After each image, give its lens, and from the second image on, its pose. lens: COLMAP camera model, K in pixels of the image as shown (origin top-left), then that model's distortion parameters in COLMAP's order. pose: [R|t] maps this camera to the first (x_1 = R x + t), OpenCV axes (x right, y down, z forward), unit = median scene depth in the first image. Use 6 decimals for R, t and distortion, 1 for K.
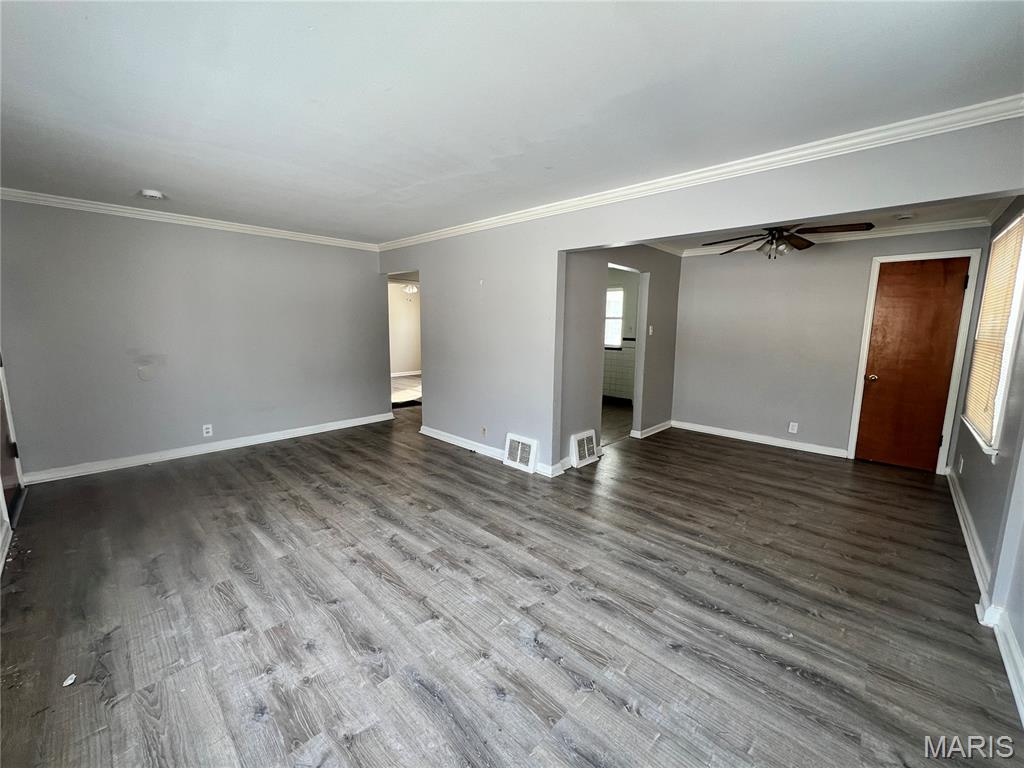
lens RADIAL K [[409.2, 0, 510.9], [0, 409.2, 381.8], [0, 0, 1]] dist [-0.001709, 0.000048]
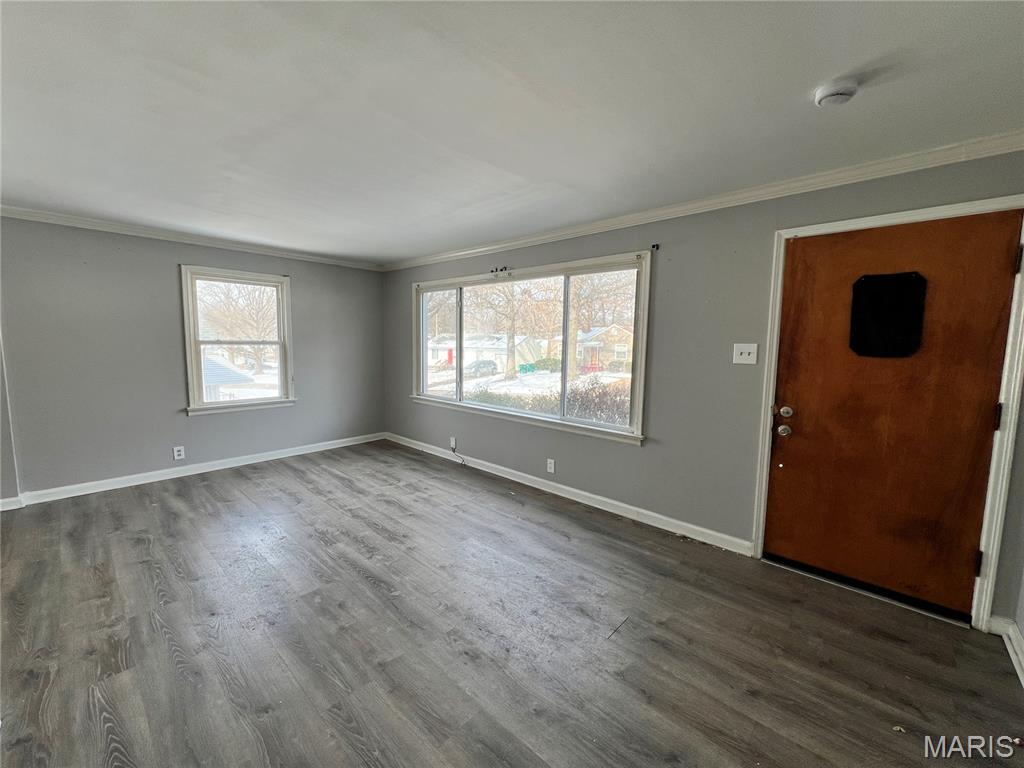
lens RADIAL K [[409.2, 0, 510.9], [0, 409.2, 381.8], [0, 0, 1]] dist [-0.001709, 0.000048]
pose [[-0.999371, -0.024907, -0.025262, -0.588446], [-0.030312, 0.969476, 0.243304, -0.279984], [0.018431, 0.243916, -0.969621, 1.857140]]
